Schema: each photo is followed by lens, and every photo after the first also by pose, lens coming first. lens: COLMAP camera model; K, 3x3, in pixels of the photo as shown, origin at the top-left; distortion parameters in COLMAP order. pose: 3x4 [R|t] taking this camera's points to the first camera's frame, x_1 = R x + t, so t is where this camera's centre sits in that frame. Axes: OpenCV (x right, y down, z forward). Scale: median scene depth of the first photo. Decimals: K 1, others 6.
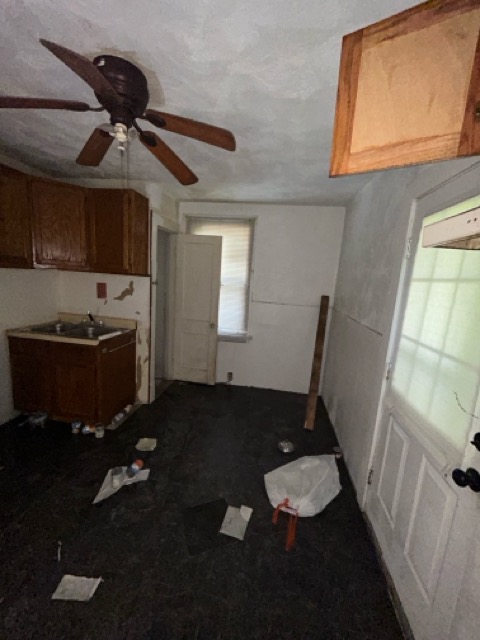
lens RADIAL K [[259.2, 0, 240.6], [0, 259.2, 319.2], [0, 0, 1]] dist [-0.001908, 0.000244]
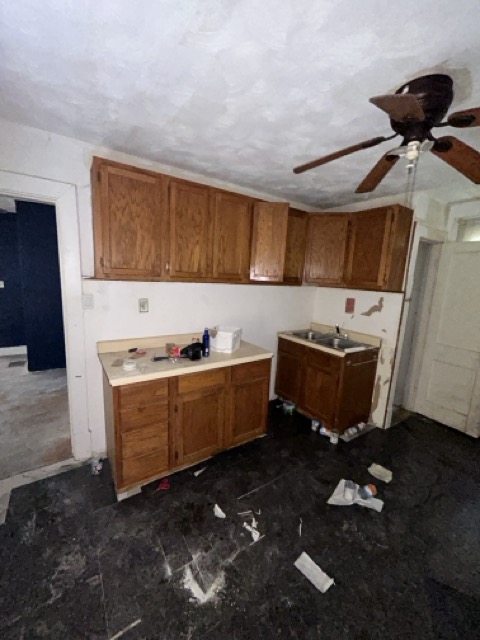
lens RADIAL K [[259.2, 0, 242.8], [0, 259.2, 319.3], [0, 0, 1]] dist [-0.001908, 0.000244]
pose [[0.674146, 0.084953, -0.733697, -0.058763], [-0.125903, 0.992042, -0.000818, 0.000376], [0.727789, 0.092926, 0.679477, -0.040271]]
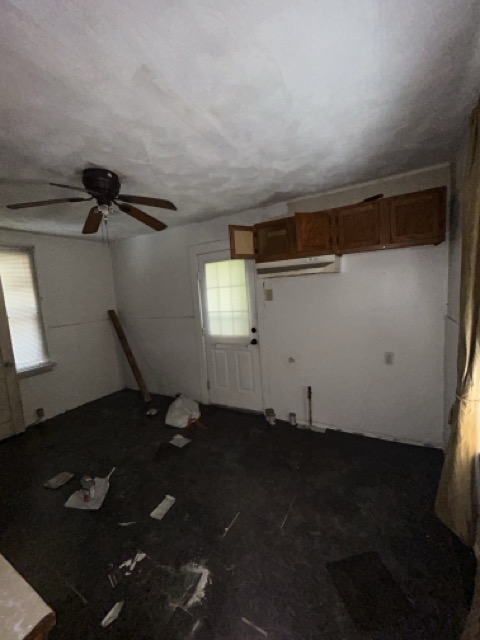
lens RADIAL K [[259.2, 0, 237.7], [0, 259.2, 321.6], [0, 0, 1]] dist [-0.001908, 0.000244]
pose [[0.376627, -0.199729, 0.904577, -0.839614], [0.246914, 0.962799, 0.109780, -0.030842], [-0.892852, 0.182007, 0.411932, -0.104205]]
